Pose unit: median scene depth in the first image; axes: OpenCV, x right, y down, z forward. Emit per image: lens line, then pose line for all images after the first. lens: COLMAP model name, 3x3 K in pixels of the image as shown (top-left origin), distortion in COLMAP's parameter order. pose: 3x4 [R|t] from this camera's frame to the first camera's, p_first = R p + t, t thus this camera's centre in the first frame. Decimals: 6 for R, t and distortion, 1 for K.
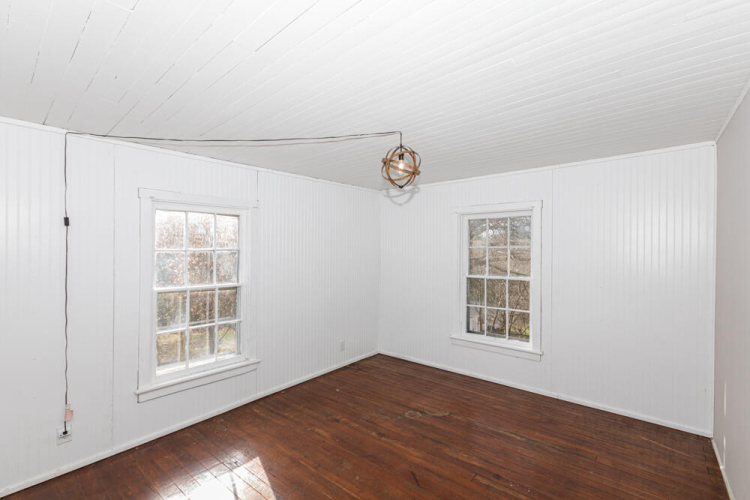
lens RADIAL K [[331.1, 0, 375.1], [0, 331.1, 252.0], [0, 0, 1]] dist [-0.000611, 0.000790]
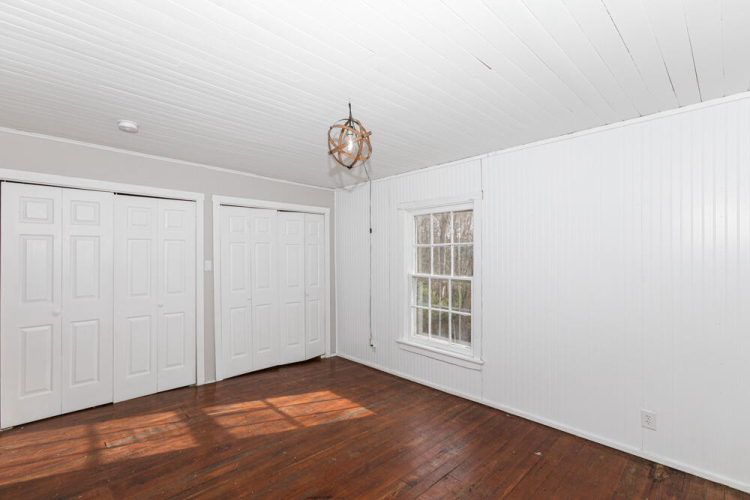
lens RADIAL K [[342.9, 0, 357.2], [0, 342.9, 250.4], [0, 0, 1]] dist [0.001009, 0.000474]
pose [[-0.119044, -0.000640, -0.992889, 0.858609], [-0.000417, 1.000000, -0.000594, 0.015709], [0.992889, 0.000344, -0.119044, 1.011950]]
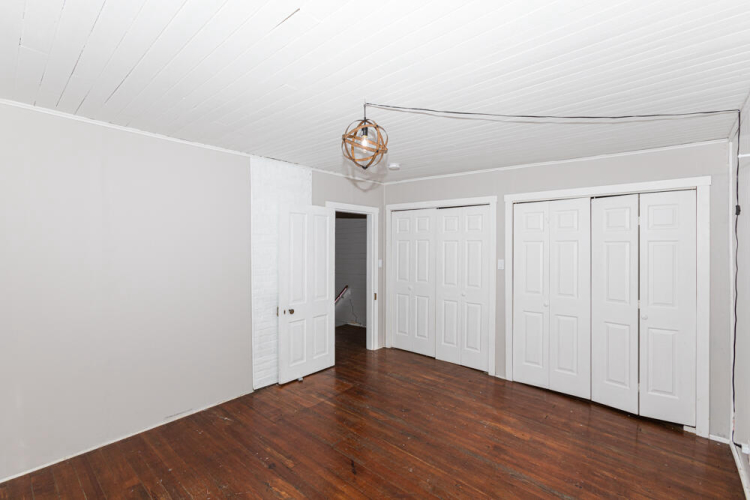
lens RADIAL K [[341.6, 0, 375.8], [0, 341.6, 253.2], [0, 0, 1]] dist [-0.001966, 0.000516]
pose [[-0.999934, -0.002794, 0.011148, 0.035782], [-0.002663, 0.999927, 0.011763, 0.013828], [-0.011180, 0.011732, -0.999869, 1.702705]]
